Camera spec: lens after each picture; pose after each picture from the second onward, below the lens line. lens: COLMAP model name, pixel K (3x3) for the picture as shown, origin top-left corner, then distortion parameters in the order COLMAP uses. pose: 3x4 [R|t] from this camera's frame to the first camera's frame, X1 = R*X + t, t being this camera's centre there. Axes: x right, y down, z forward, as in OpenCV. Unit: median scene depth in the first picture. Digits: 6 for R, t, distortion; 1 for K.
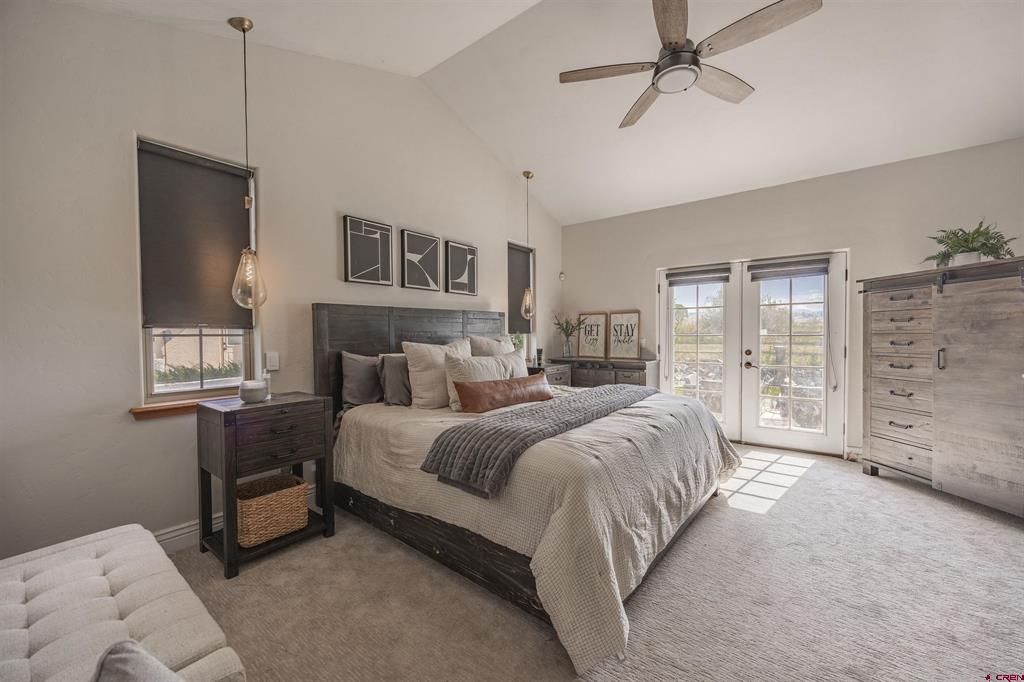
lens RADIAL K [[384.6, 0, 507.5], [0, 384.6, 338.6], [0, 0, 1]] dist [0.000655, -0.000225]
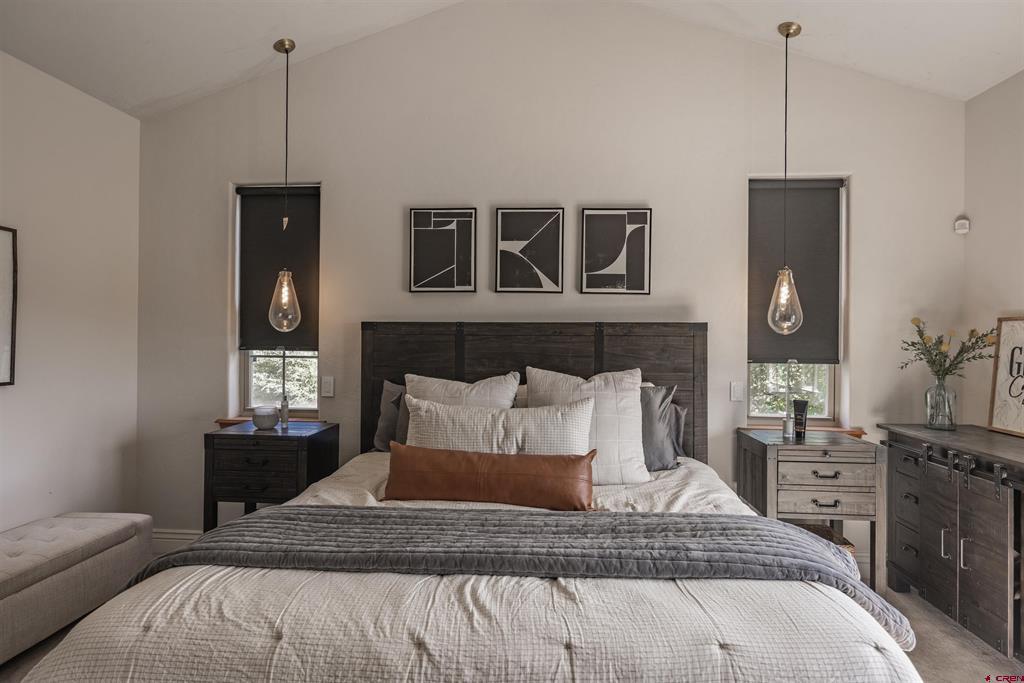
lens RADIAL K [[549.2, 0, 512.8], [0, 549.2, 330.2], [0, 0, 1]] dist [-0.001618, -0.000418]
pose [[0.576092, -0.001006, -0.817384, 0.576196], [-0.023481, 0.999566, -0.017779, -0.051118], [0.817047, 0.029435, 0.575819, 0.485356]]
